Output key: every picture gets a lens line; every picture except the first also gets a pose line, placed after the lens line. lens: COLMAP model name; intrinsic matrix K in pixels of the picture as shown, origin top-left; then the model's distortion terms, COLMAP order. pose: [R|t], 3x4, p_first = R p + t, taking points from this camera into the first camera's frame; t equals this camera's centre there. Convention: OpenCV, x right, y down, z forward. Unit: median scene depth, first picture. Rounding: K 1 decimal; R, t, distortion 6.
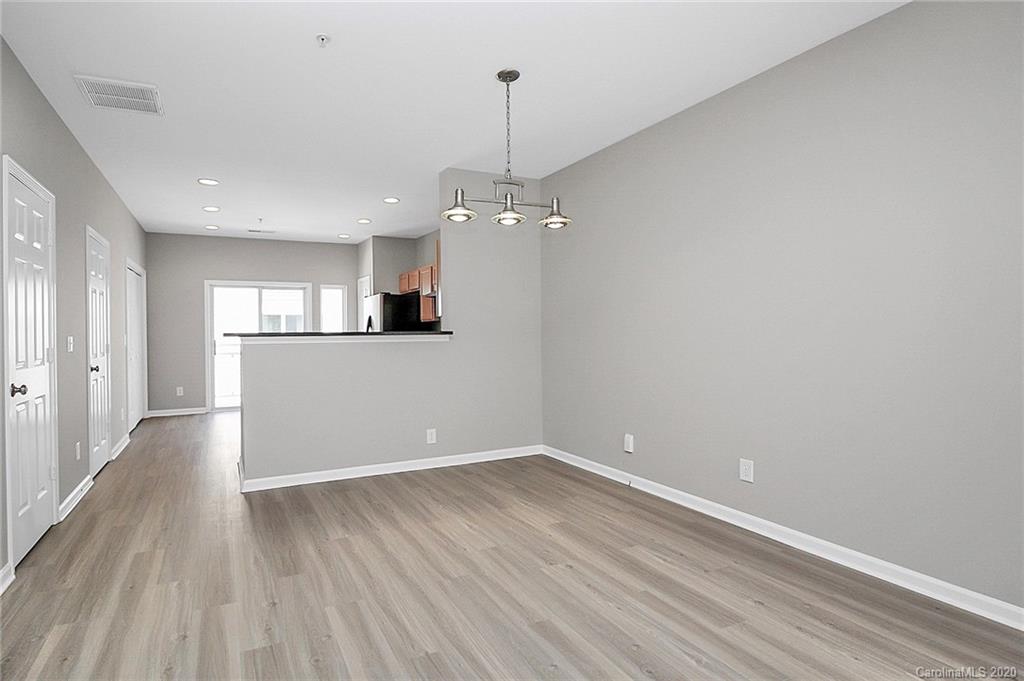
lens RADIAL K [[511.9, 0, 458.3], [0, 511.9, 332.5], [0, 0, 1]] dist [-0.012124, -0.002216]
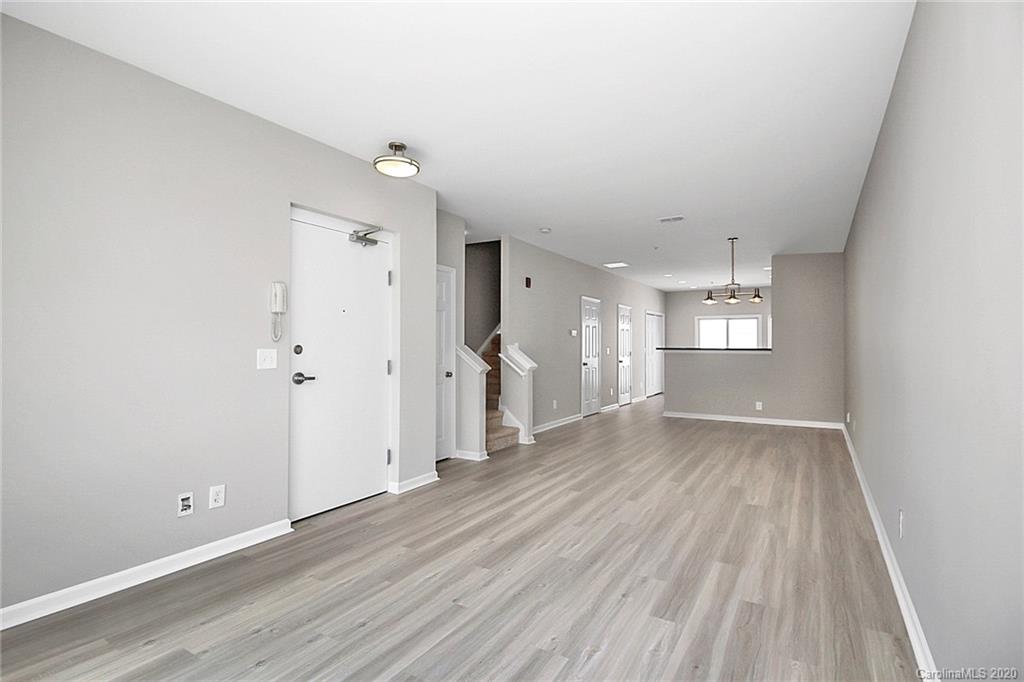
lens RADIAL K [[489.4, 0, 532.0], [0, 489.4, 344.6], [0, 0, 1]] dist [-0.003291, -0.011655]
pose [[0.577090, 0.009949, -0.816620, 1.337770], [-0.010461, 0.999934, 0.004790, -0.024413], [0.816613, 0.005778, 0.577156, -0.993137]]
